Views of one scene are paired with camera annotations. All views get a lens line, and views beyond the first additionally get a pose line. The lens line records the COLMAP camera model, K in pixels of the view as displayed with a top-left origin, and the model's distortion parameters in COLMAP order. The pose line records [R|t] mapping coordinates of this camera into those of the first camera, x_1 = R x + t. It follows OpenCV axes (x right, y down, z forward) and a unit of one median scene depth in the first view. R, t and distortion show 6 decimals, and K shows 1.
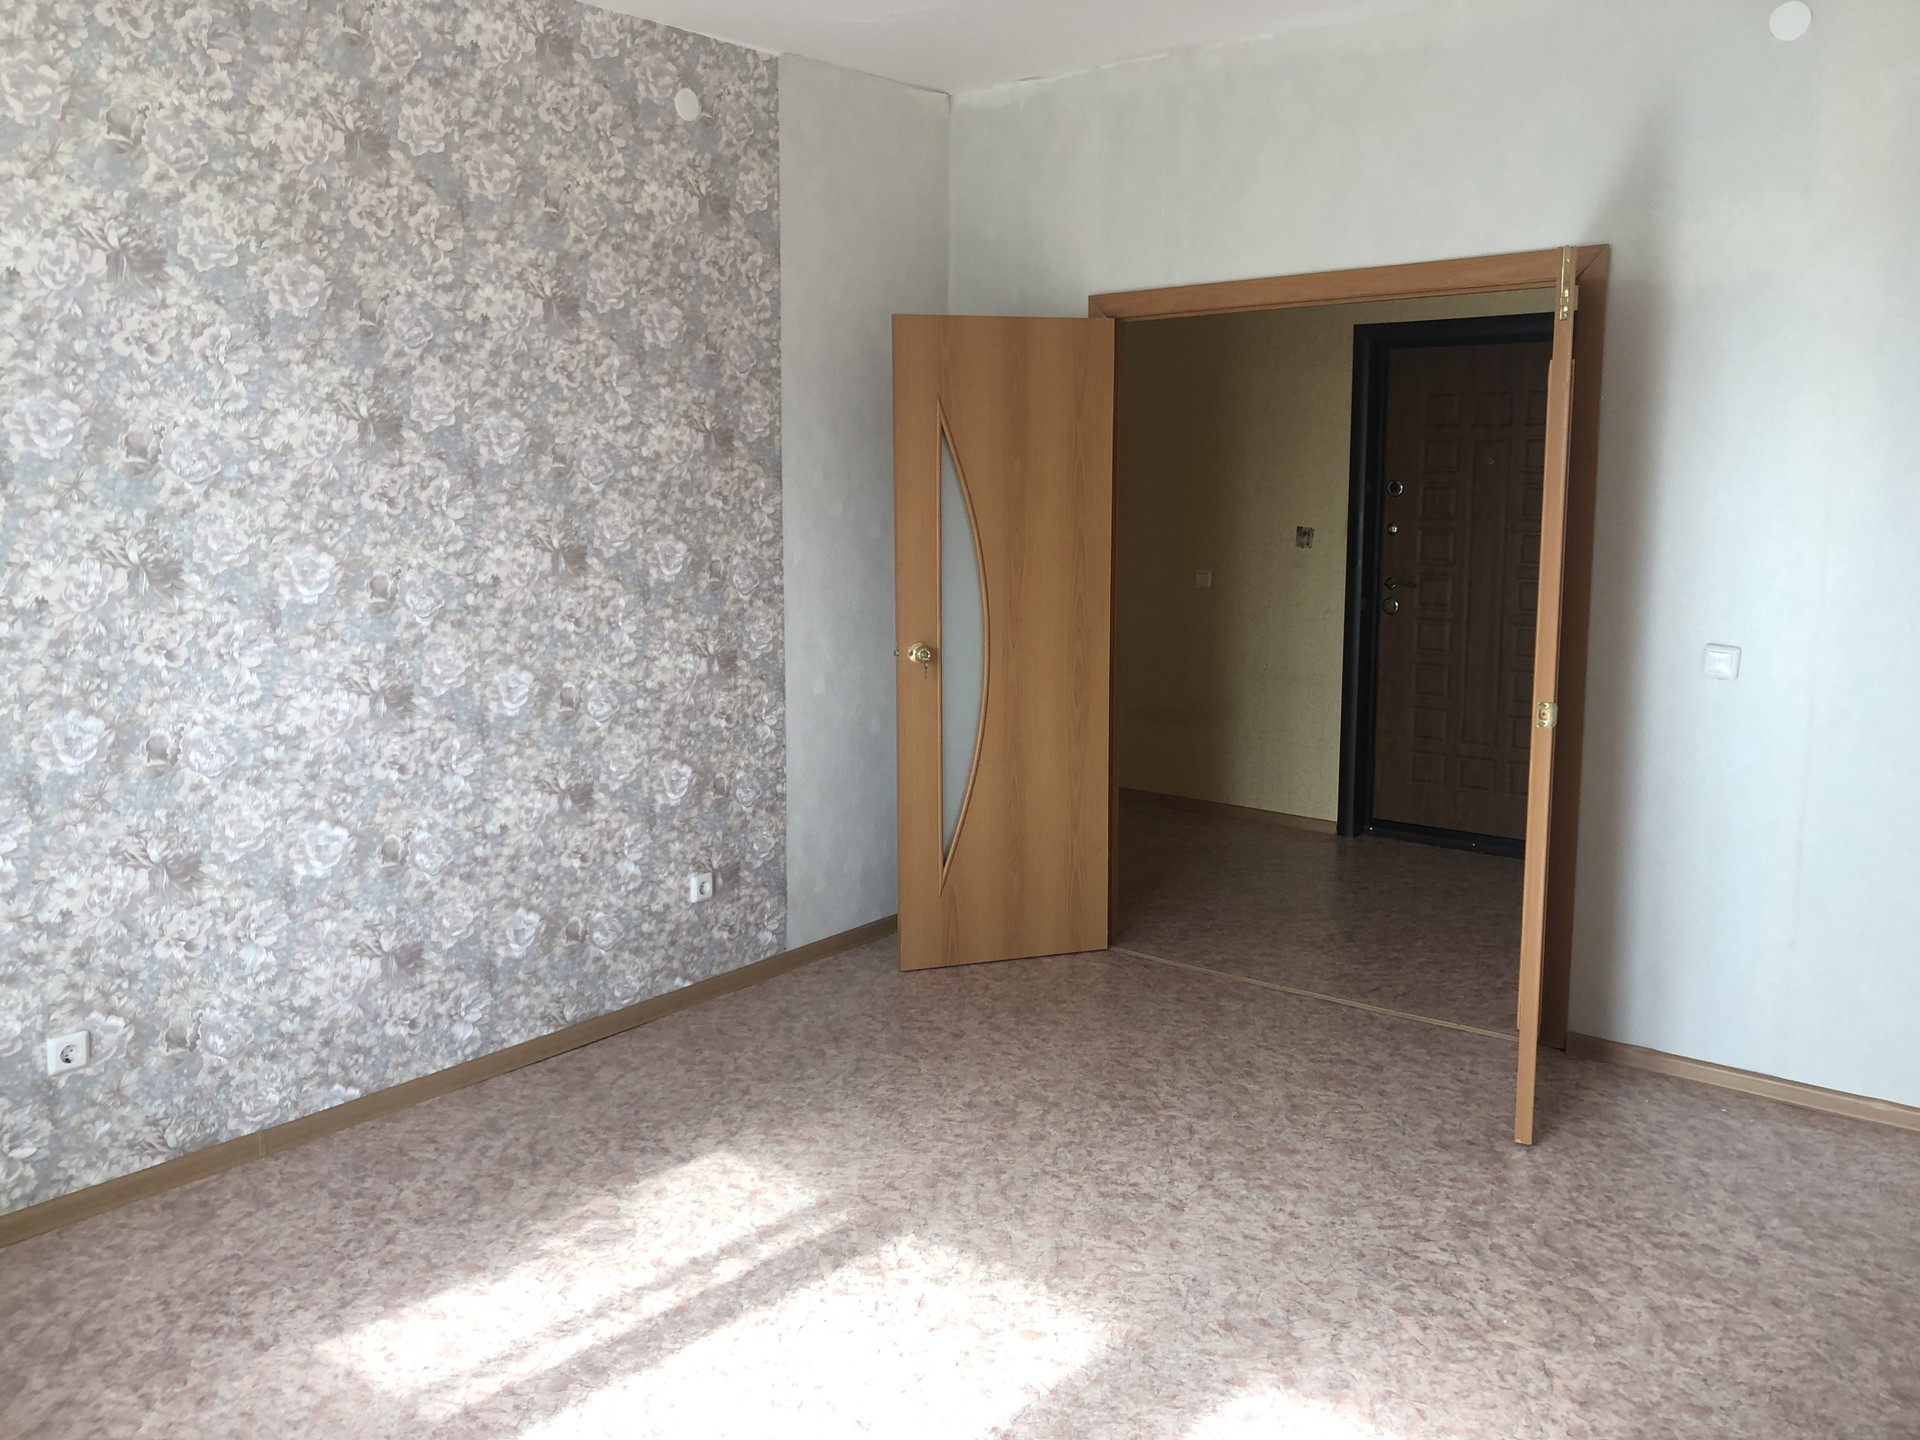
lens RADIAL K [[1590.8, 0, 925.9], [0, 1590.8, 709.1], [0, 0, 1]] dist [0.043469, -0.052078]
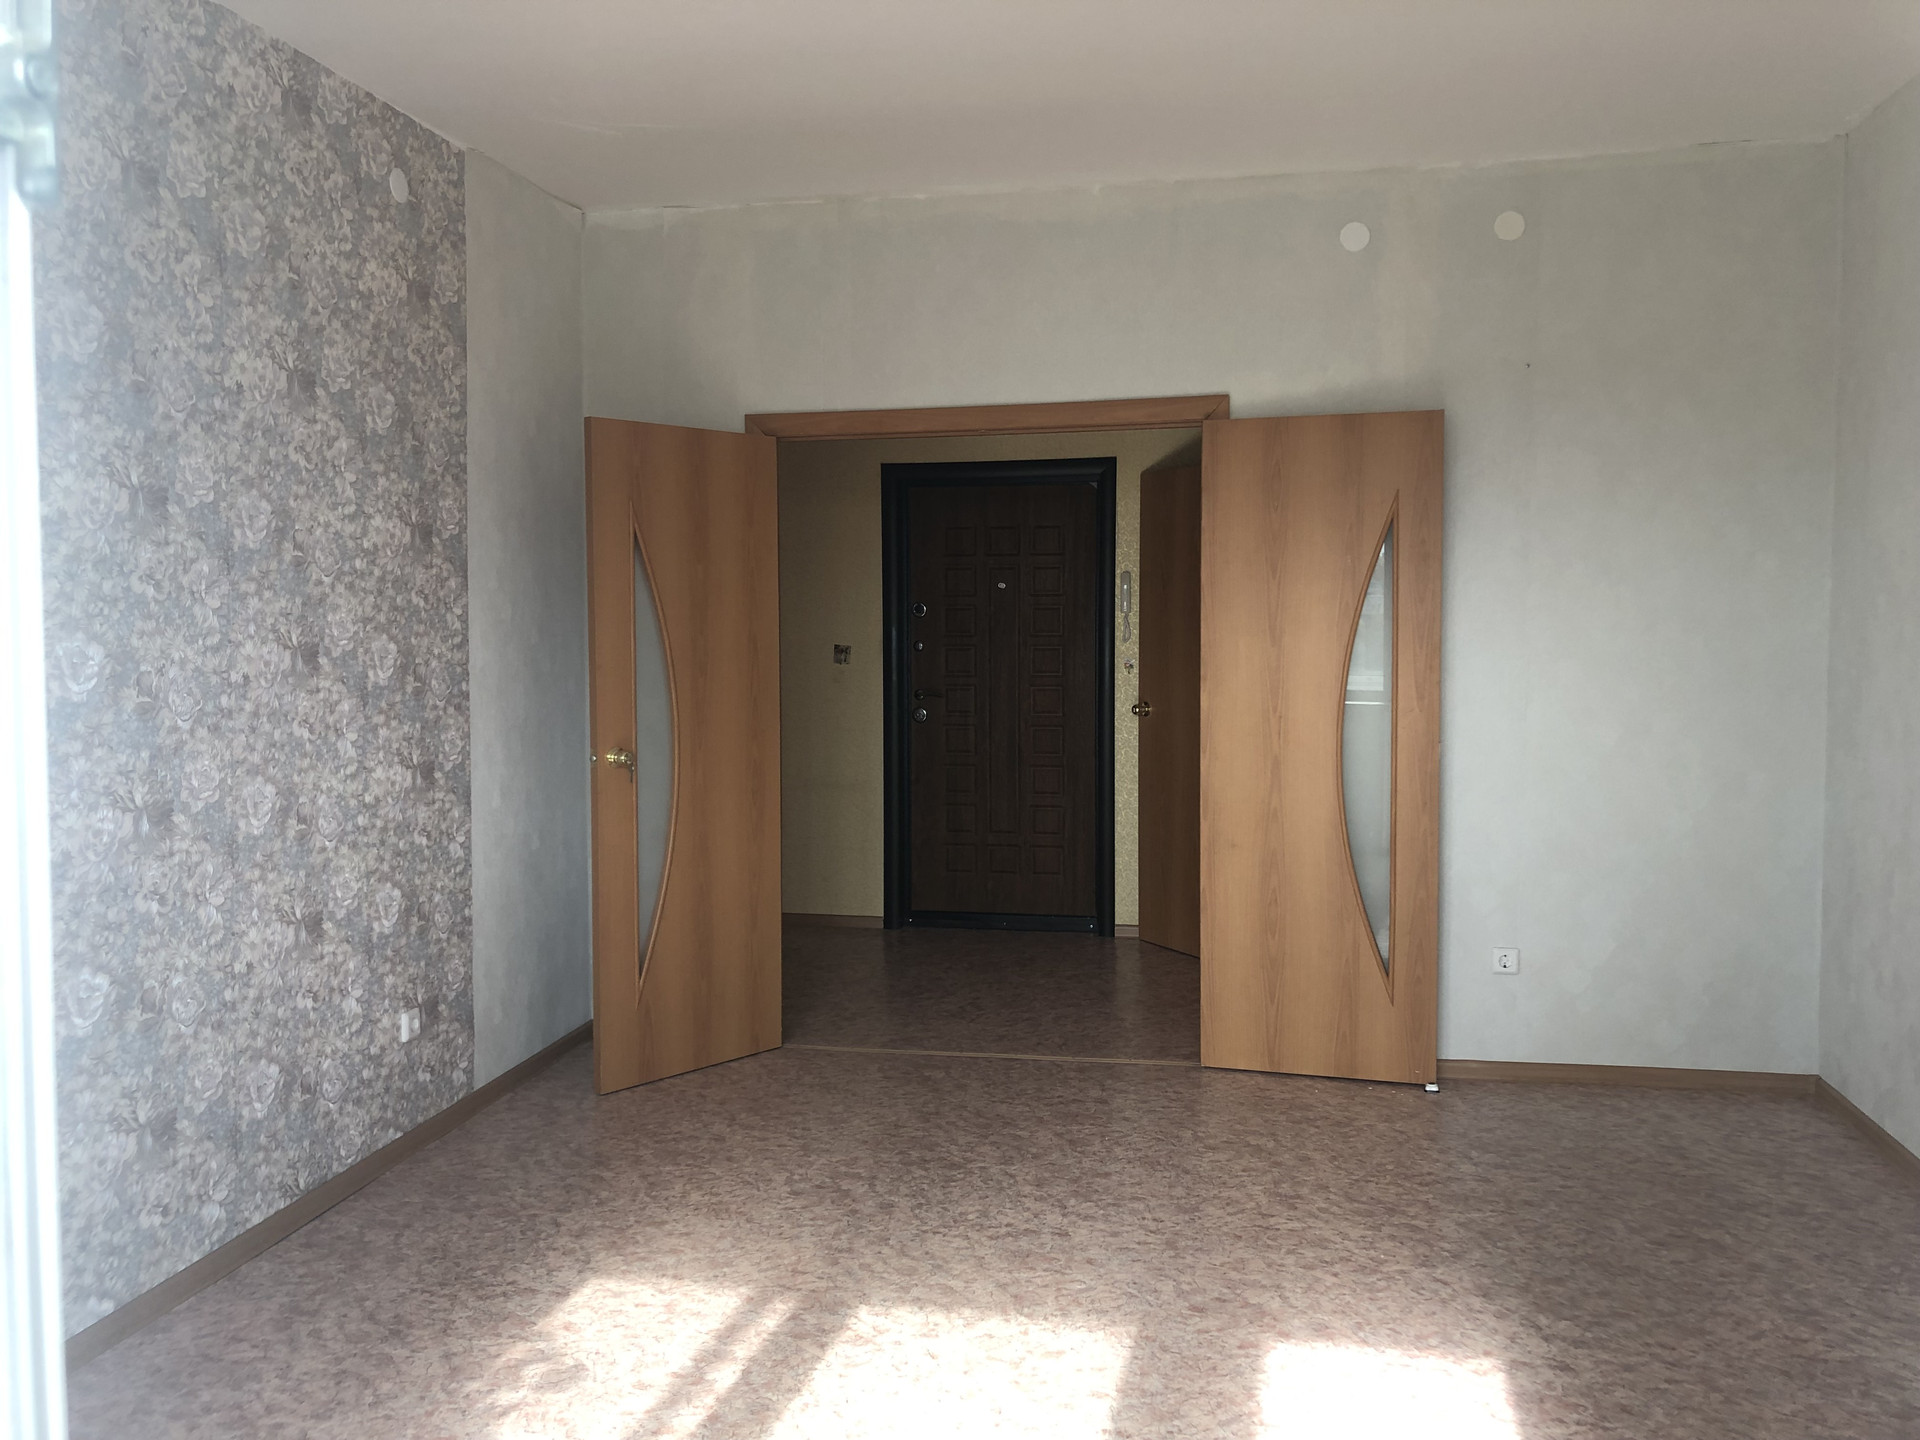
lens RADIAL K [[1590.8, 0, 949.5], [0, 1590.8, 711.6], [0, 0, 1]] dist [0.043469, -0.052078]
pose [[0.873787, -0.025869, 0.485621, -0.338907], [0.073689, 0.994097, -0.079635, 0.033303], [-0.480694, 0.105369, 0.870535, 0.048976]]
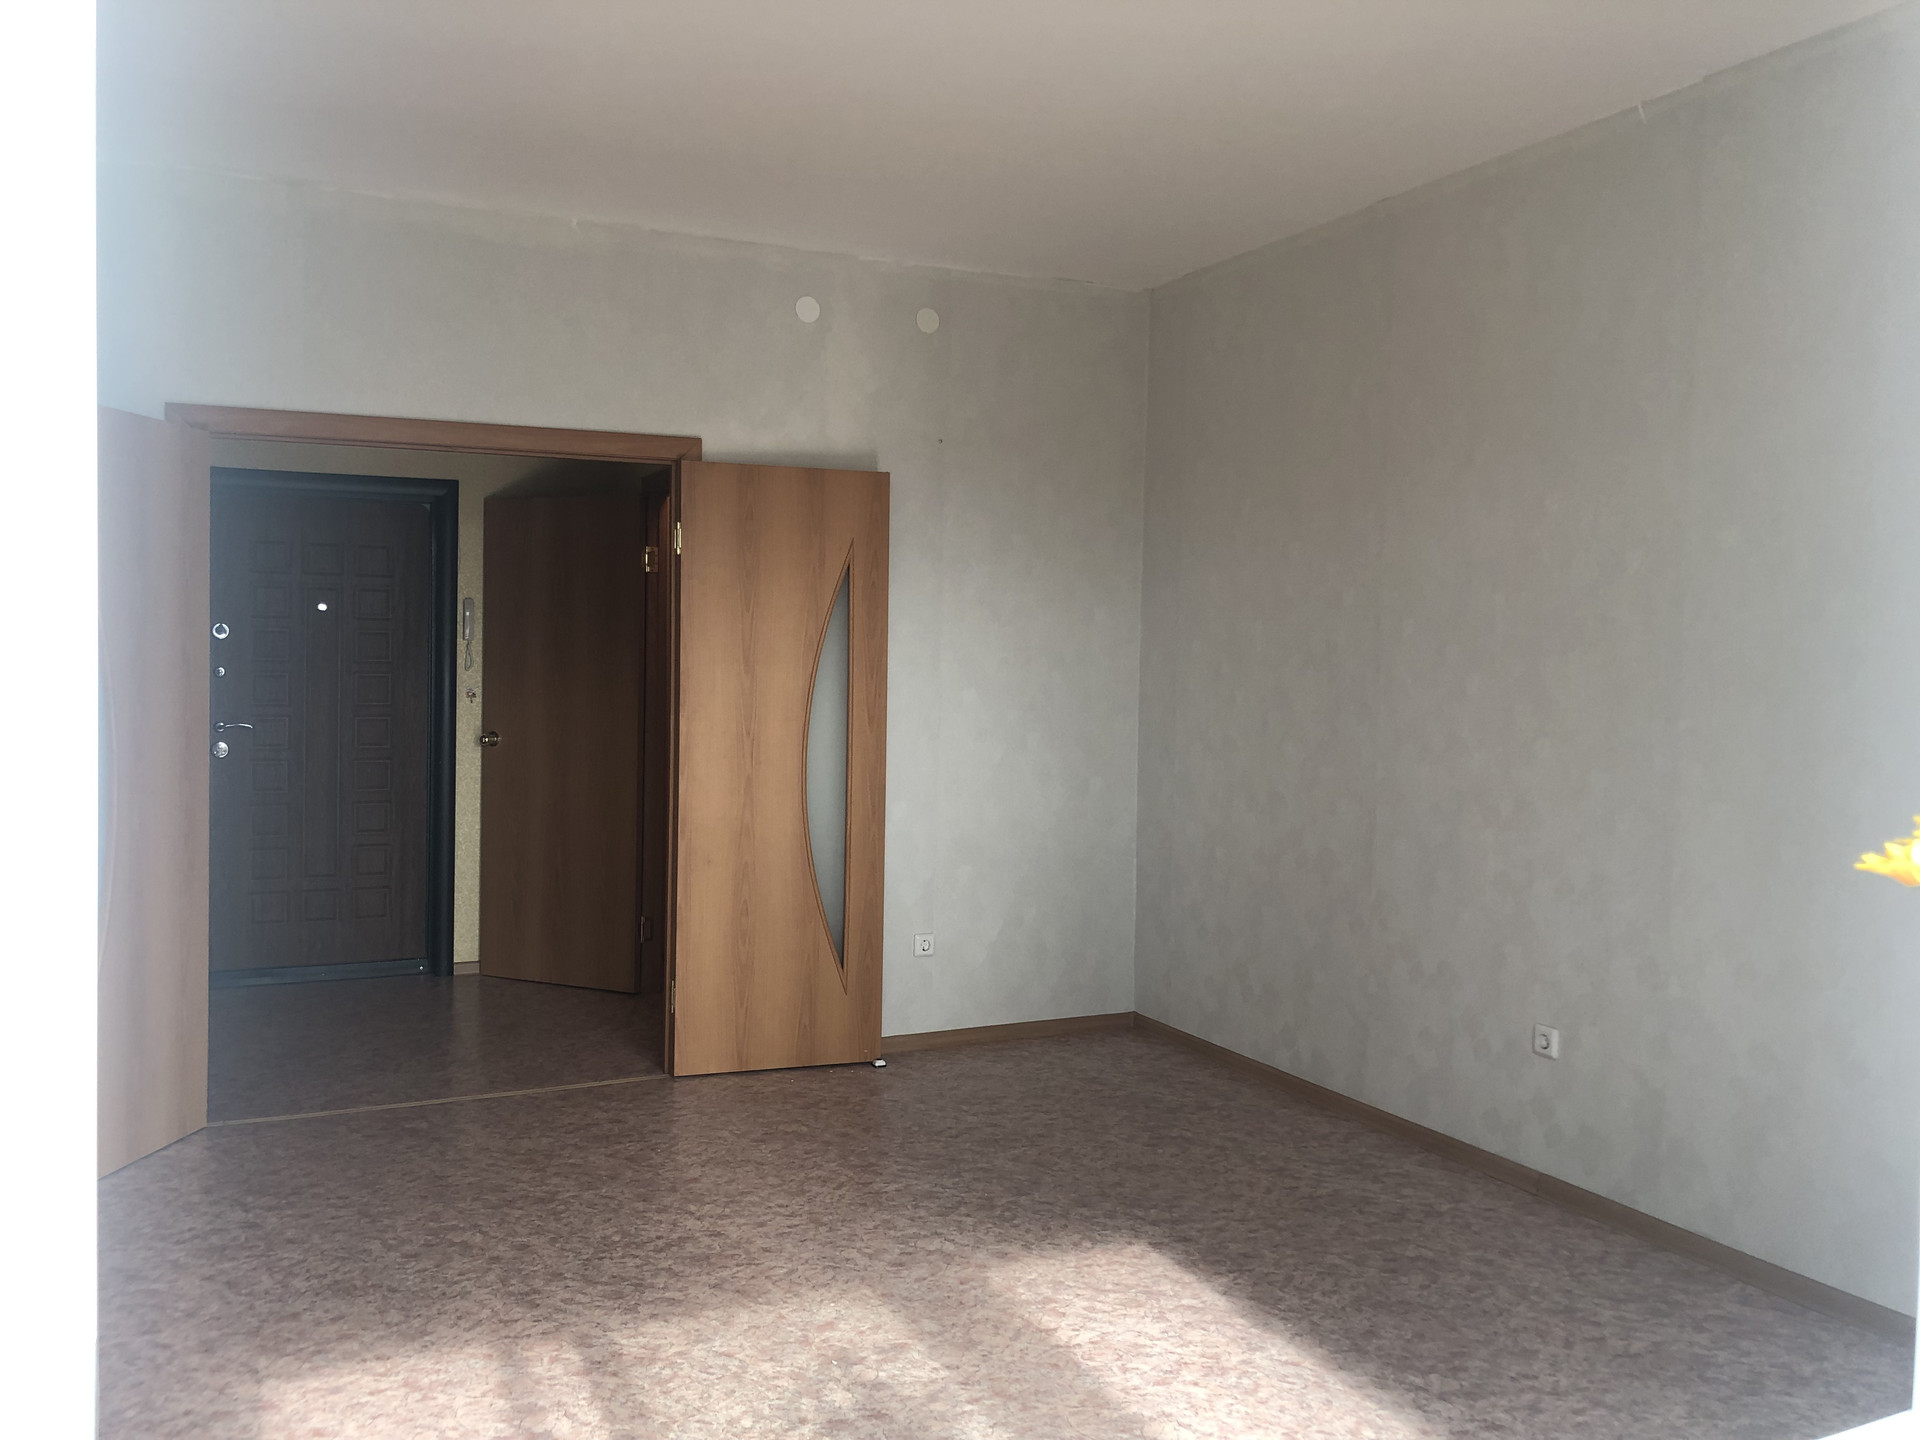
lens RADIAL K [[1590.8, 0, 959.6], [0, 1590.8, 713.1], [0, 0, 1]] dist [0.043469, -0.052078]
pose [[0.415200, -0.016245, 0.909585, -0.629586], [0.121705, 0.991845, -0.037841, 0.009630], [-0.901552, 0.126412, 0.413791, 0.268275]]
